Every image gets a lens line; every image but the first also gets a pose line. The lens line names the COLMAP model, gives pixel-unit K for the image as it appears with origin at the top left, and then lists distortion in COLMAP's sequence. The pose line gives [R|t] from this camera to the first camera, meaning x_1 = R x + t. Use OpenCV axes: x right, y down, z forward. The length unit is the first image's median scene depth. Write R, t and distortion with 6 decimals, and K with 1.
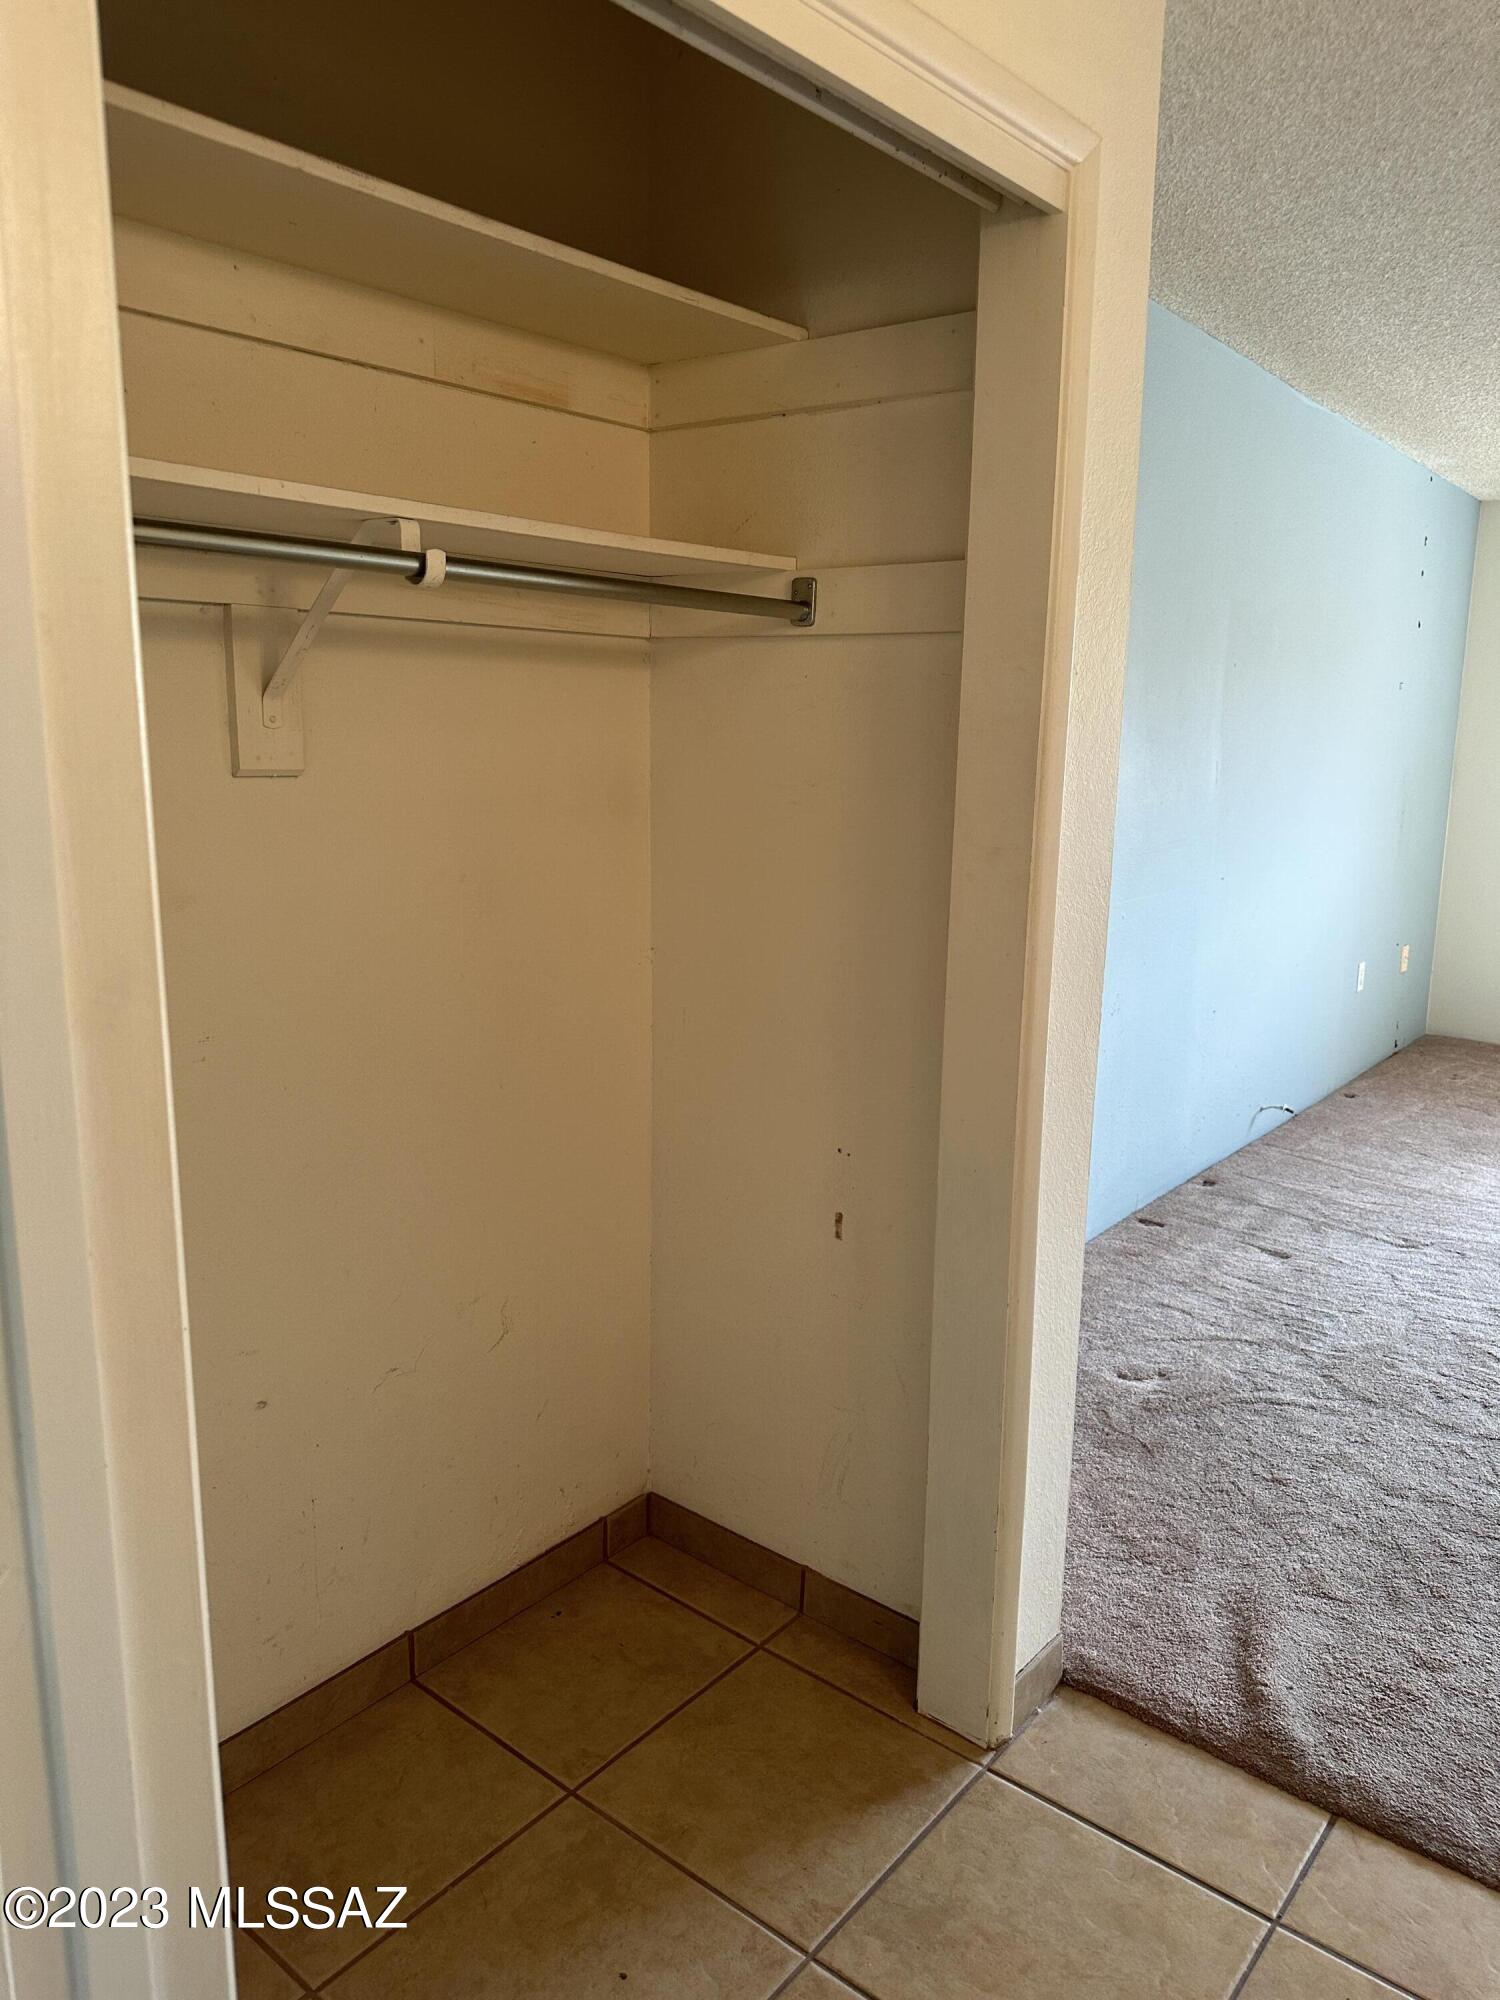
lens RADIAL K [[1413.5, 0, 750.0], [0, 1413.5, 1000.0], [0, 0, 1]] dist [0.020708, -0.030311]
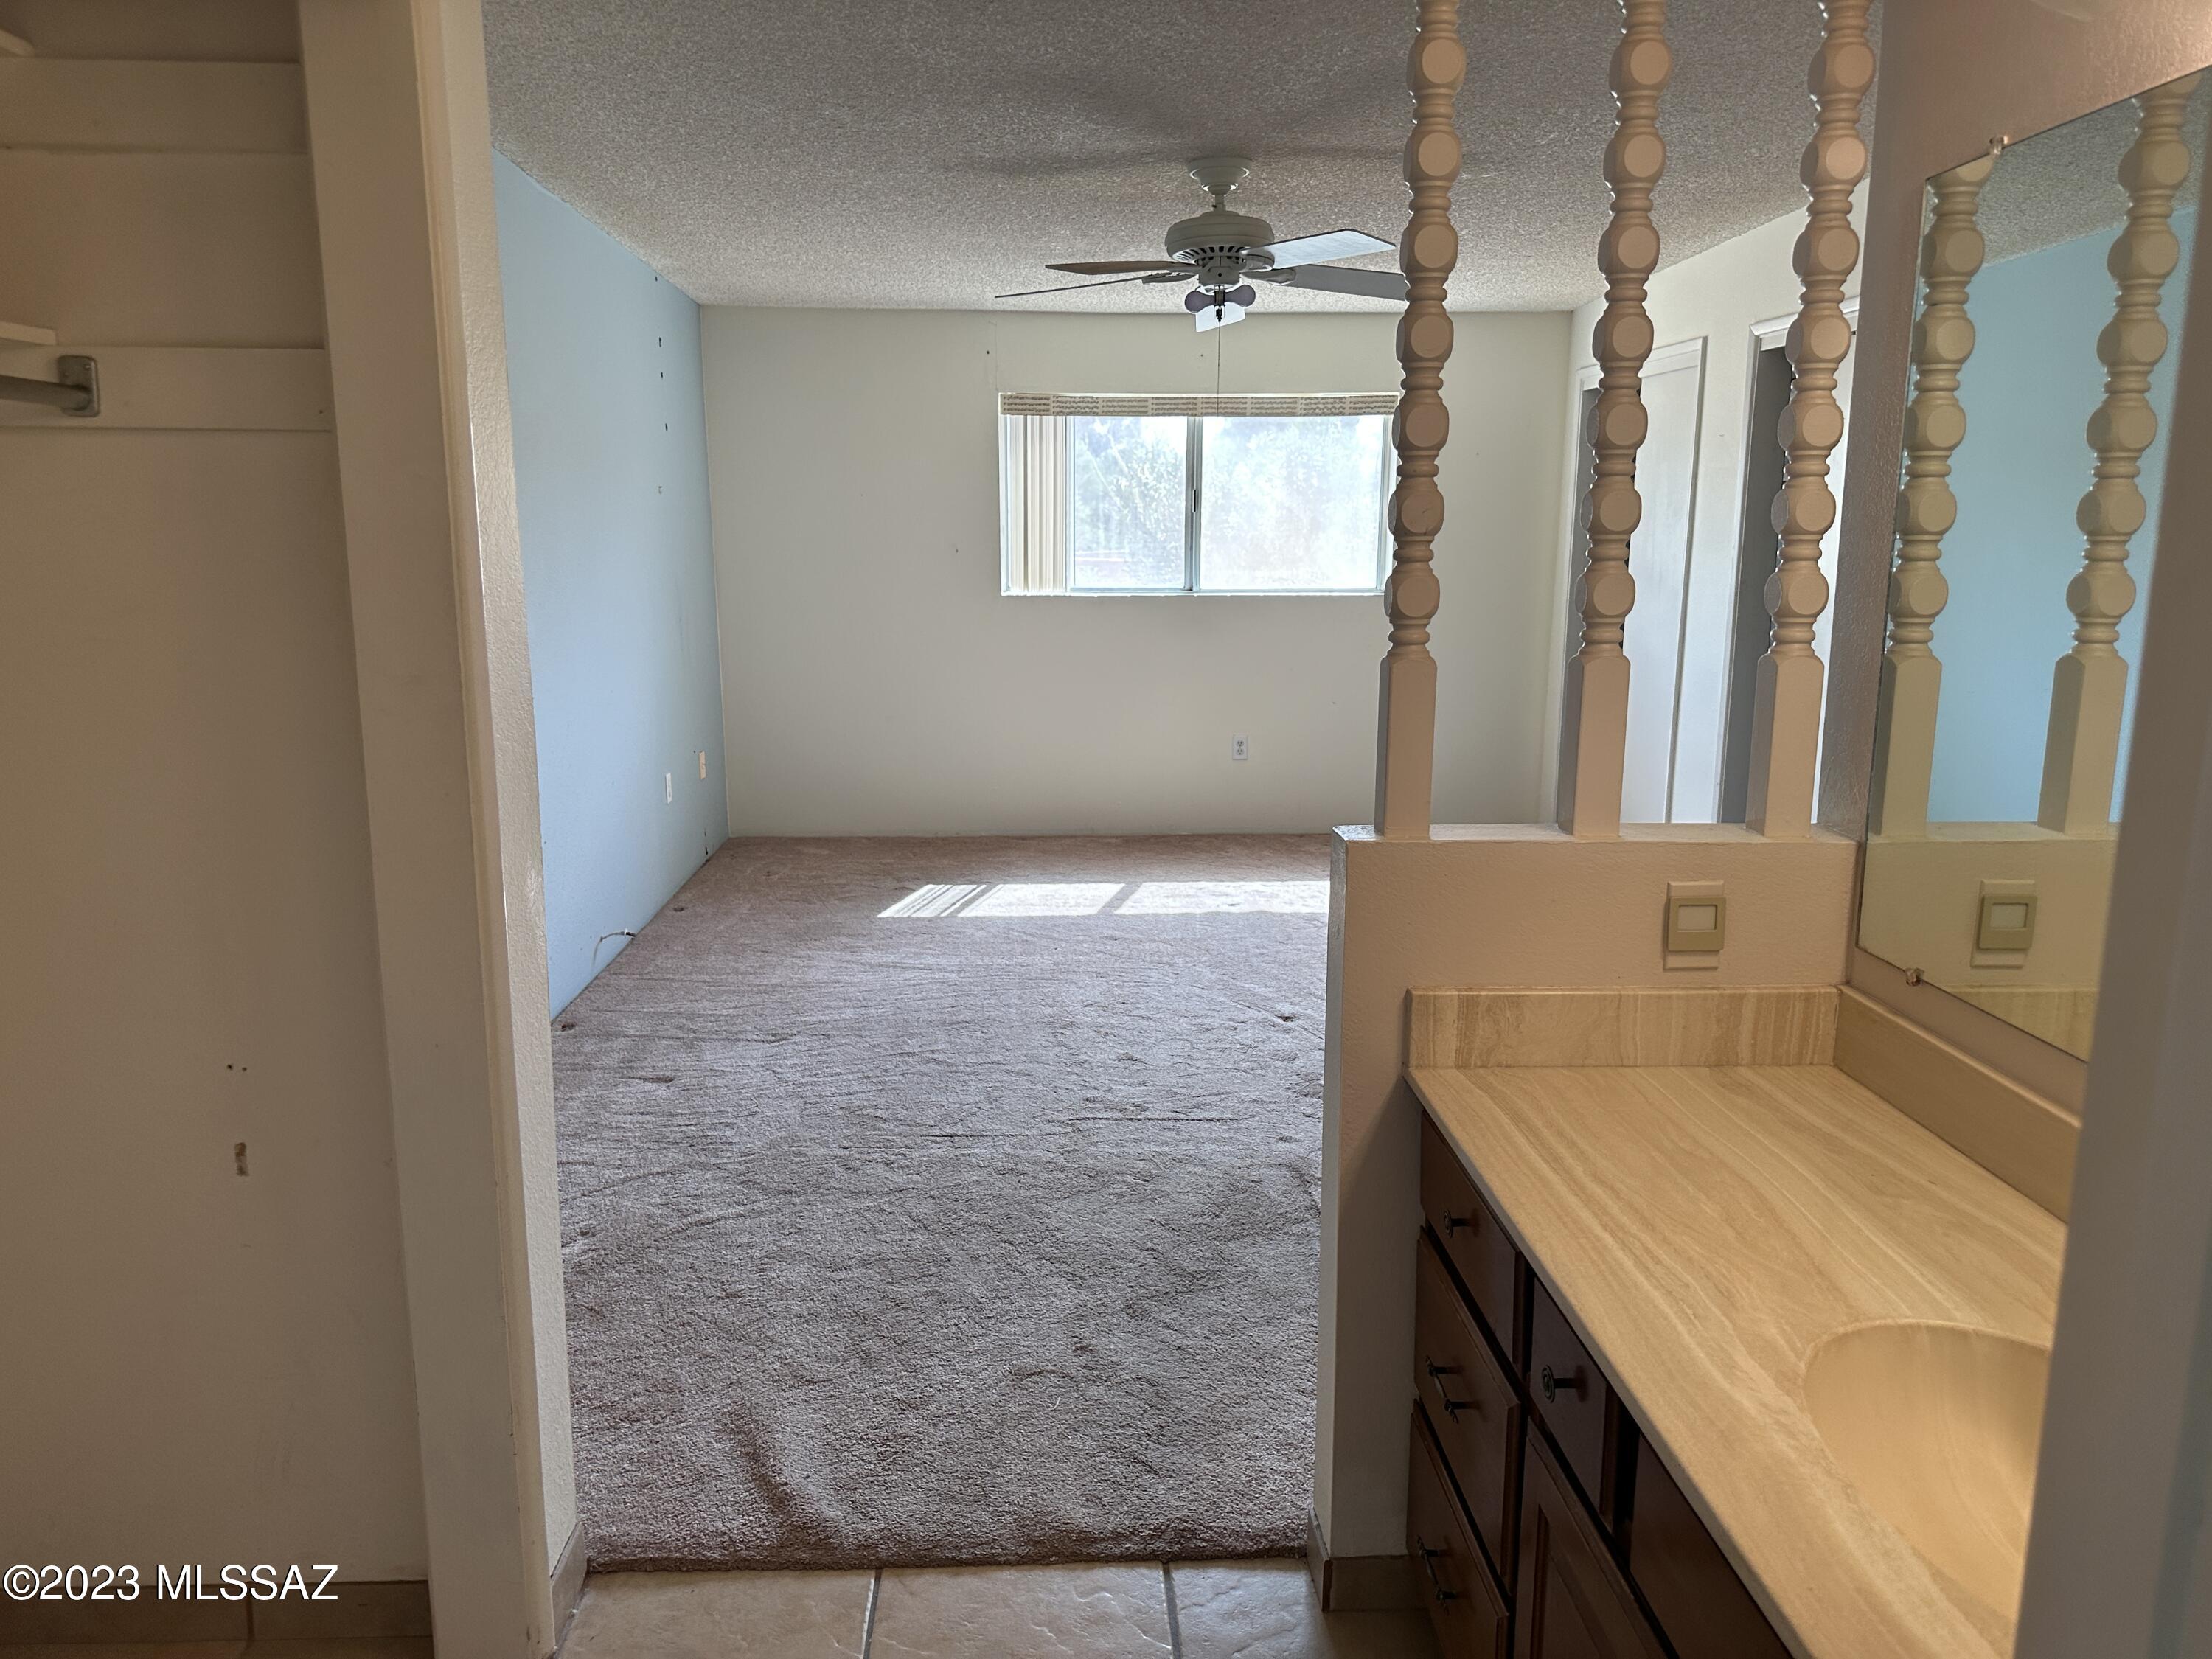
lens RADIAL K [[1563.4, 0, 1094.9], [0, 1563.4, 813.3], [0, 0, 1]] dist [0.020708, -0.030311]
pose [[0.750635, -0.139490, 0.645825, -0.080828], [0.148263, 0.988094, 0.041092, 0.001575], [-0.643868, 0.064907, 0.762379, -0.010102]]
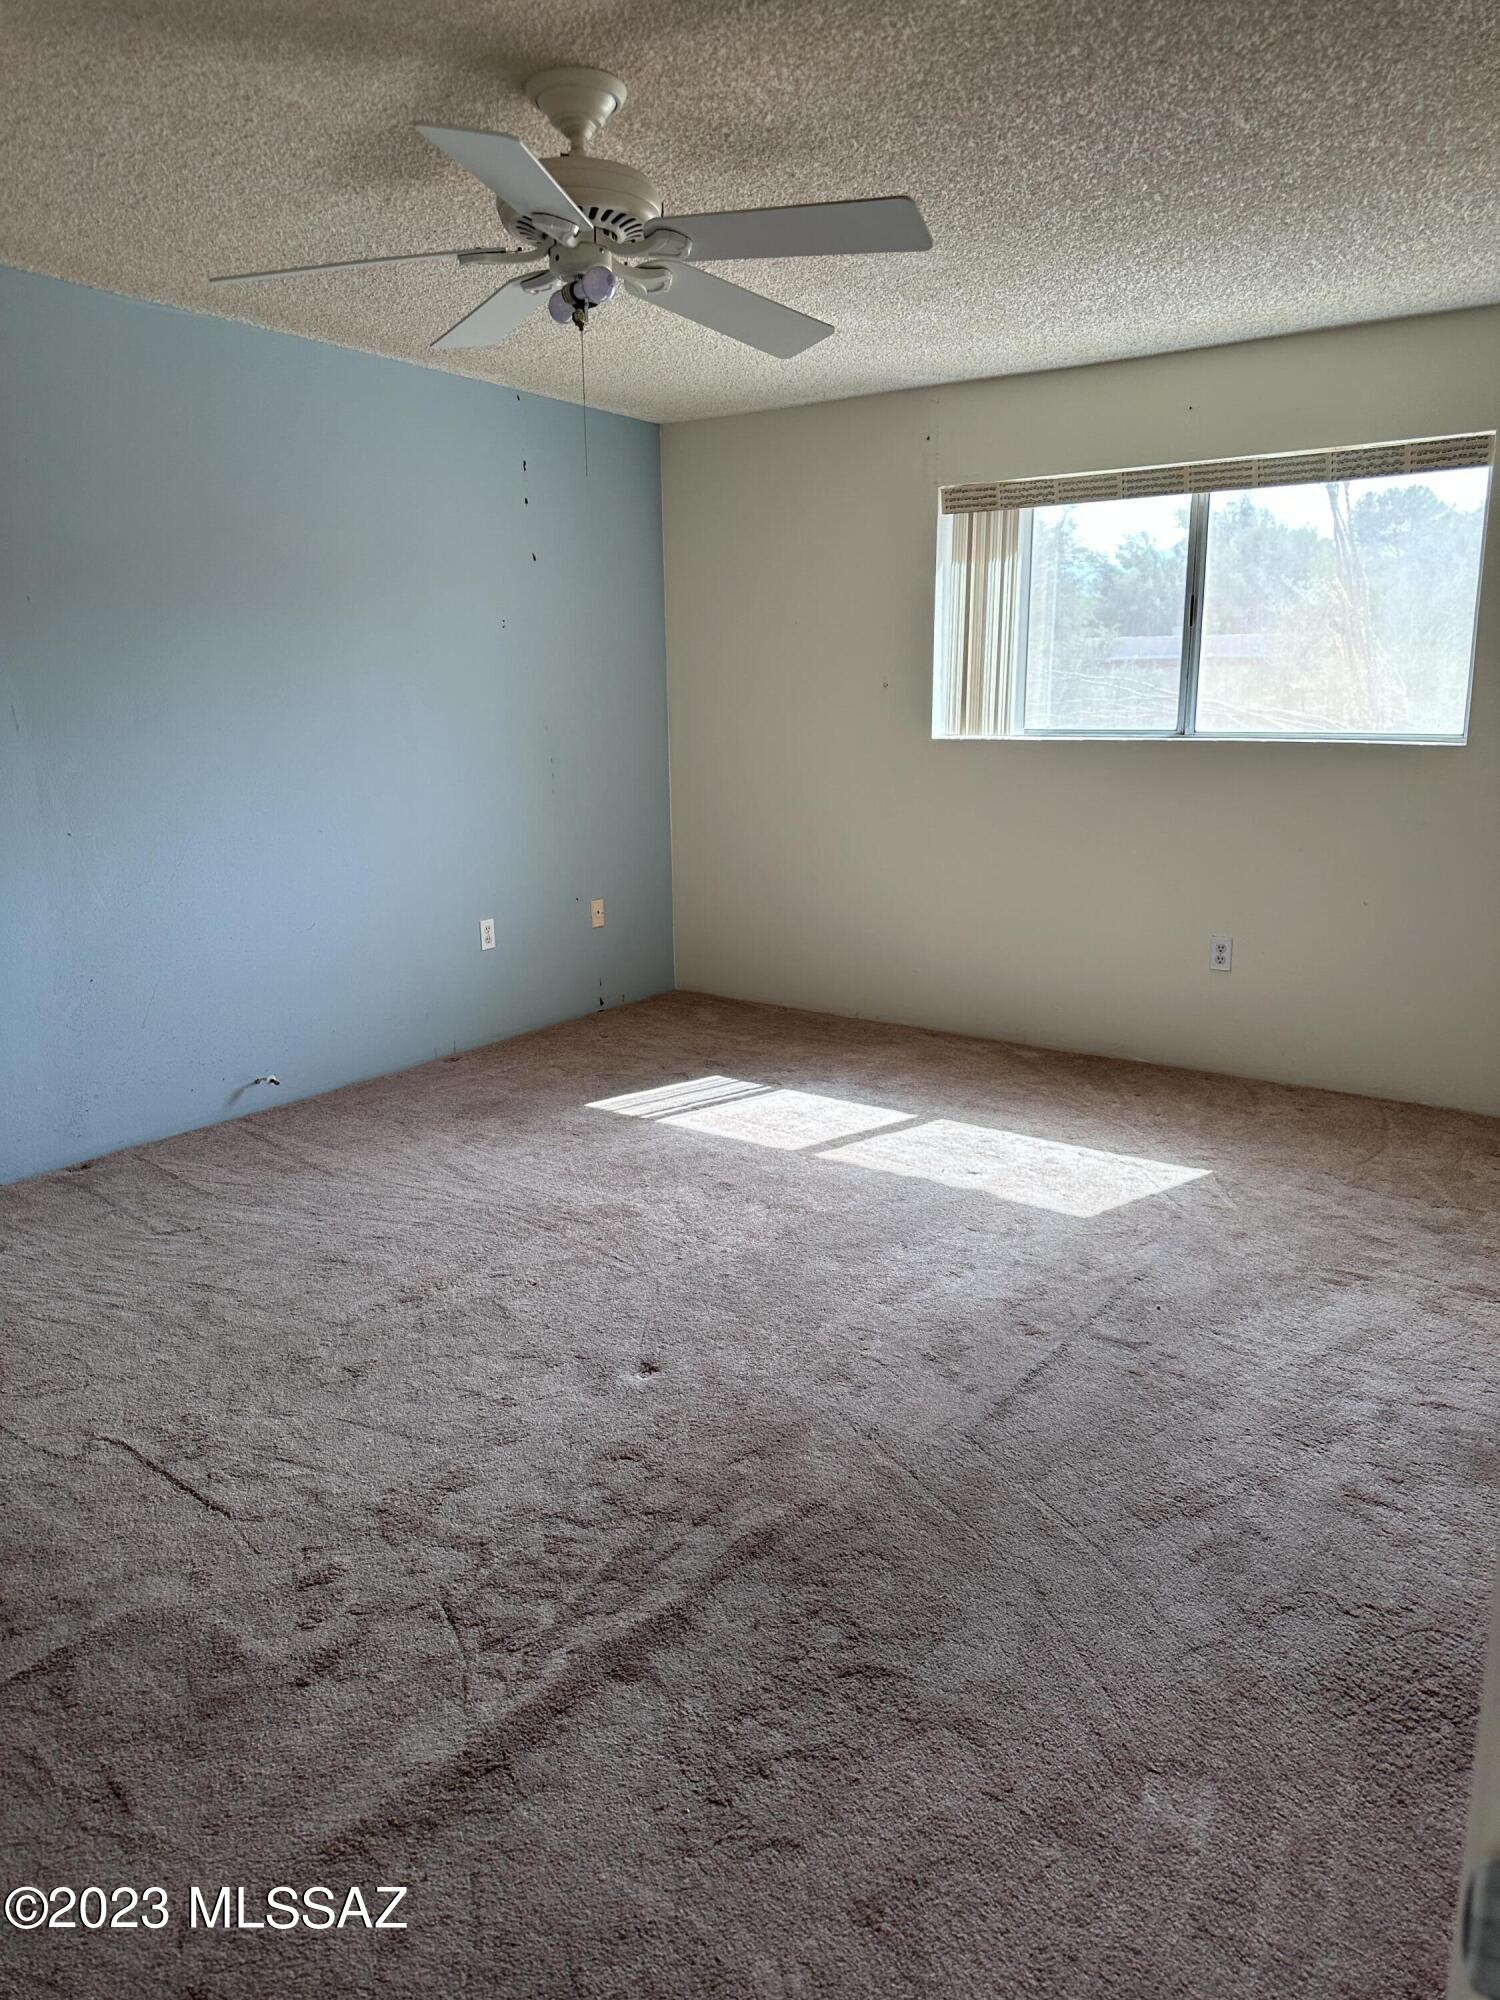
lens RADIAL K [[1428.7, 0, 690.2], [0, 1428.7, 951.1], [0, 0, 1]] dist [0.022772, 0.000286]
pose [[0.998935, -0.041159, 0.020874, 0.970076], [0.041422, 0.999066, -0.012302, 0.024247], [-0.020348, 0.013154, 0.999706, 0.096097]]
